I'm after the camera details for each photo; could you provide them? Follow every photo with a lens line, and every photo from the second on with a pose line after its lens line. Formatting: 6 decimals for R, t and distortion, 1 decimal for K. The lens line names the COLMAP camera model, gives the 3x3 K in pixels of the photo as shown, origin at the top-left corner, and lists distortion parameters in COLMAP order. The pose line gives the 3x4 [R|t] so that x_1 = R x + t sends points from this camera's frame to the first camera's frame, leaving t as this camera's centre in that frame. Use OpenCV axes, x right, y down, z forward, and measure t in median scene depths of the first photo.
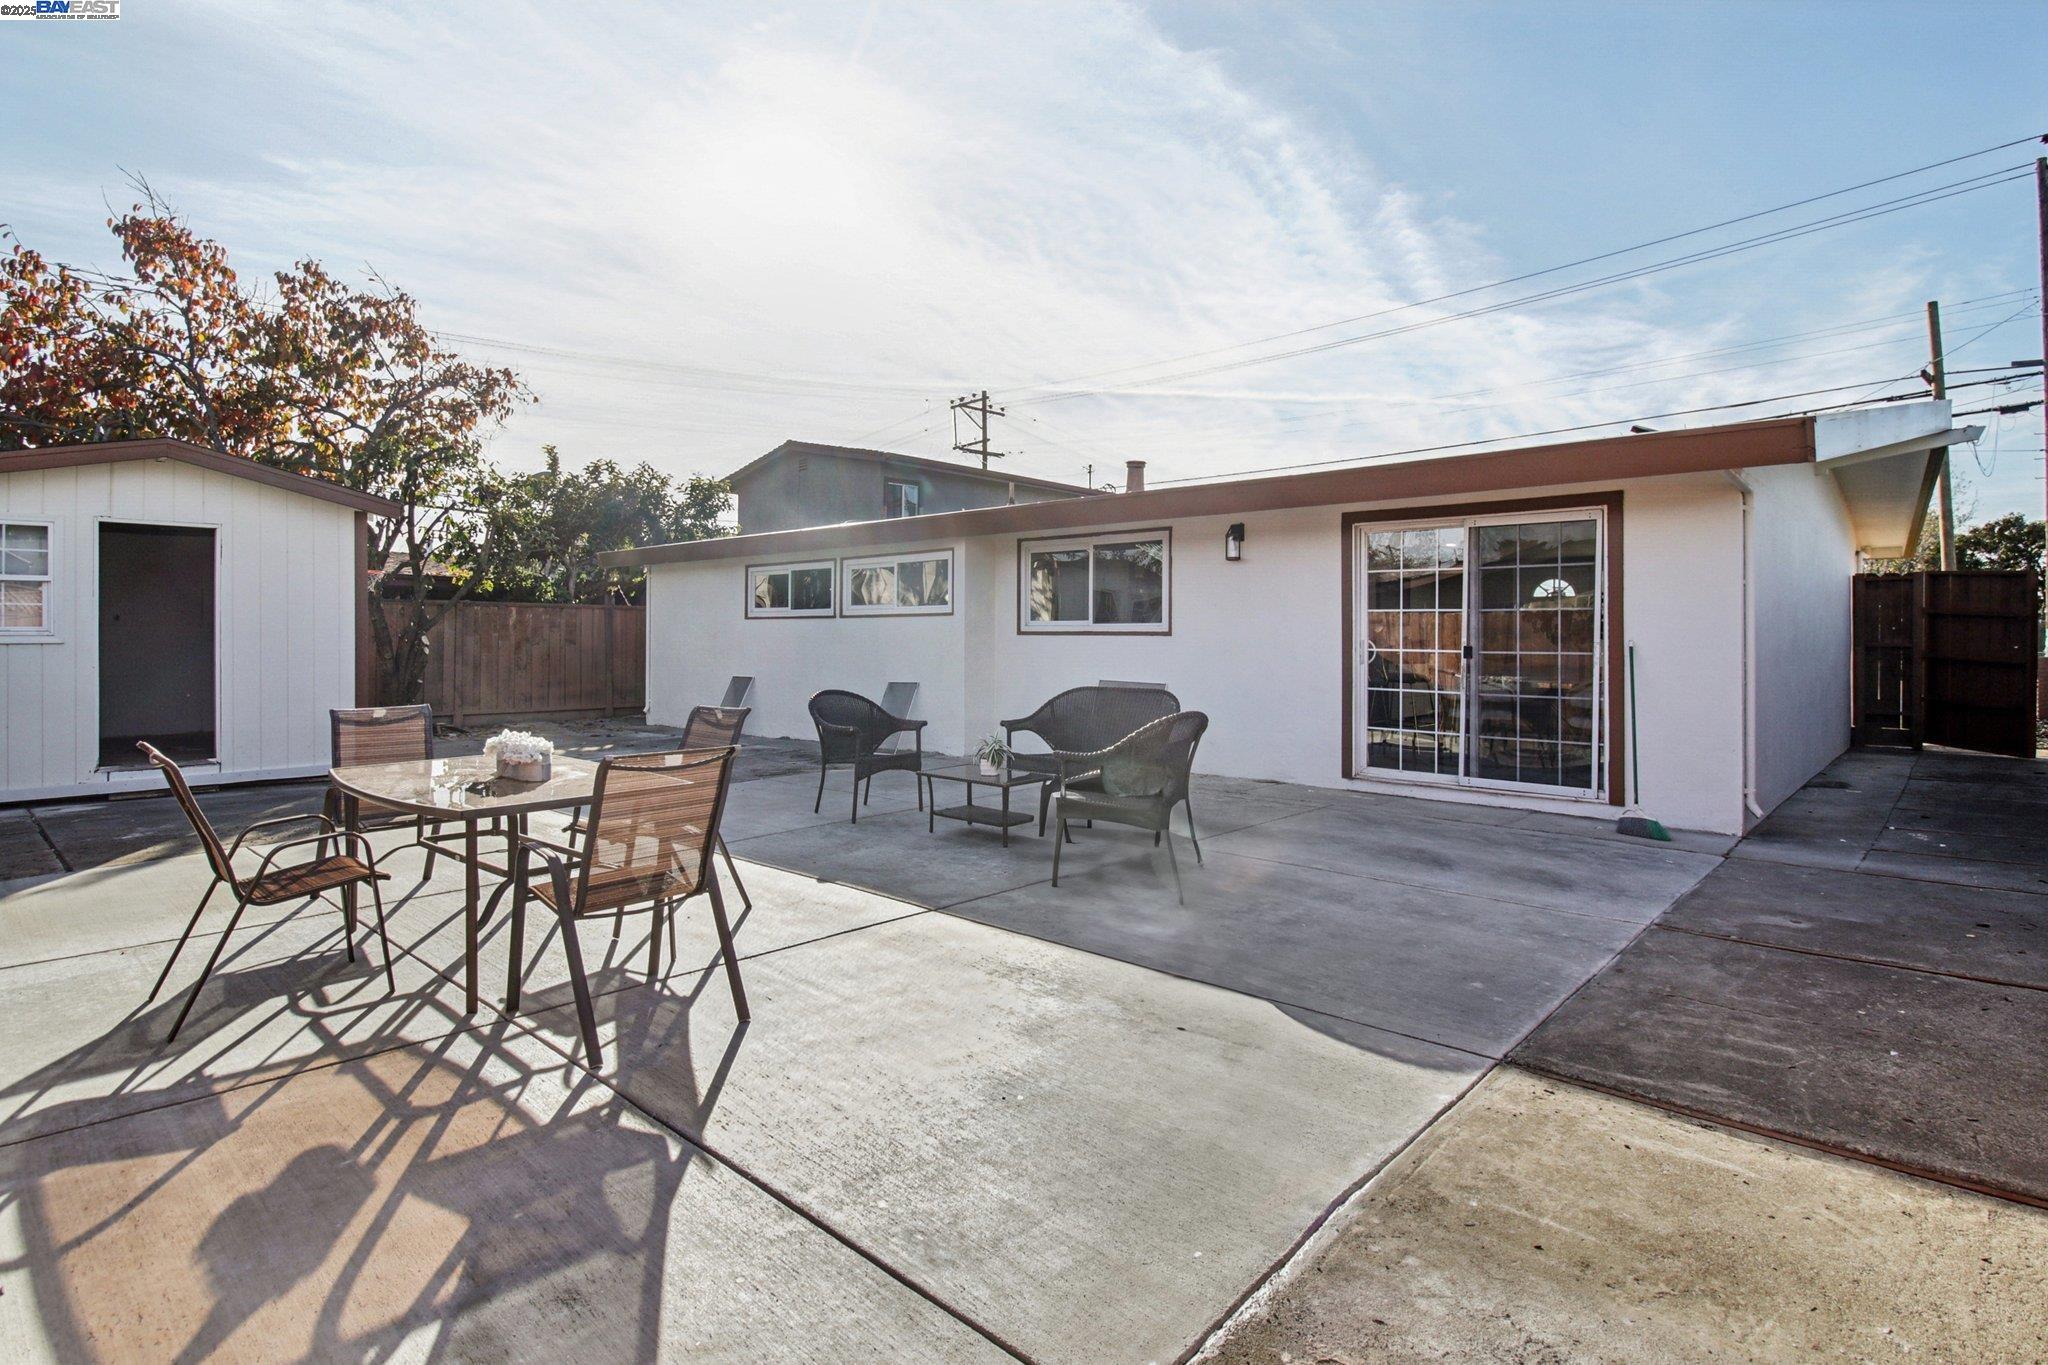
lens RADIAL K [[1045.9, 0, 1005.5], [0, 1045.9, 638.5], [0, 0, 1]] dist [0.009520, -0.007611]
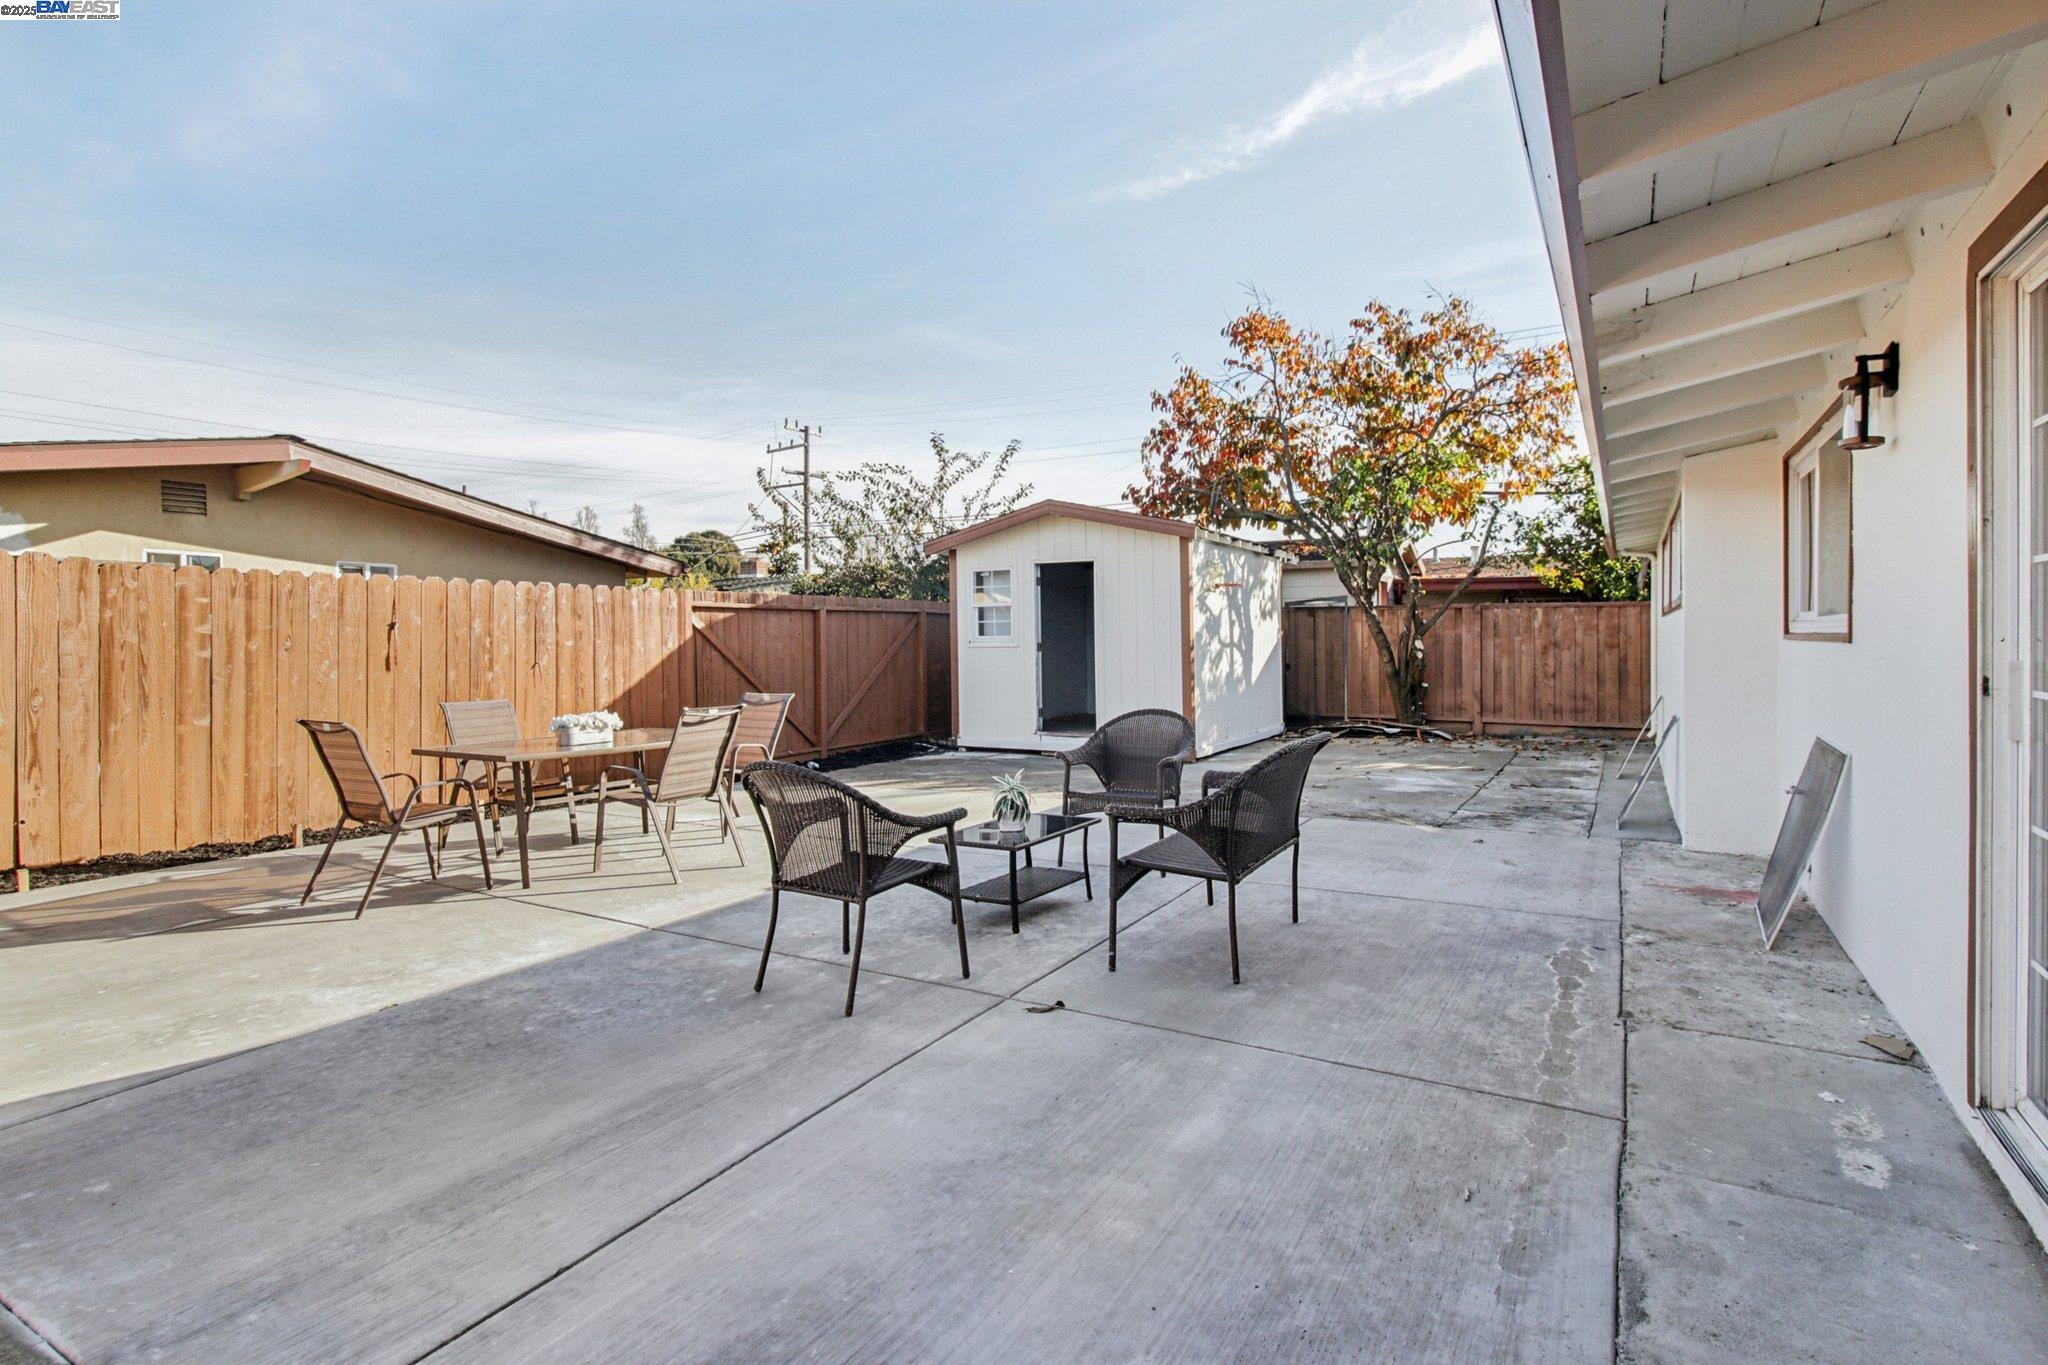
lens RADIAL K [[1045.9, 0, 1022.2], [0, 1045.9, 667.4], [0, 0, 1]] dist [0.009520, -0.007611]
pose [[0.217848, 0.025278, -0.975655, 0.346363], [0.001068, 0.999658, 0.026138, -0.003059], [0.975982, -0.006736, 0.217747, 0.408668]]
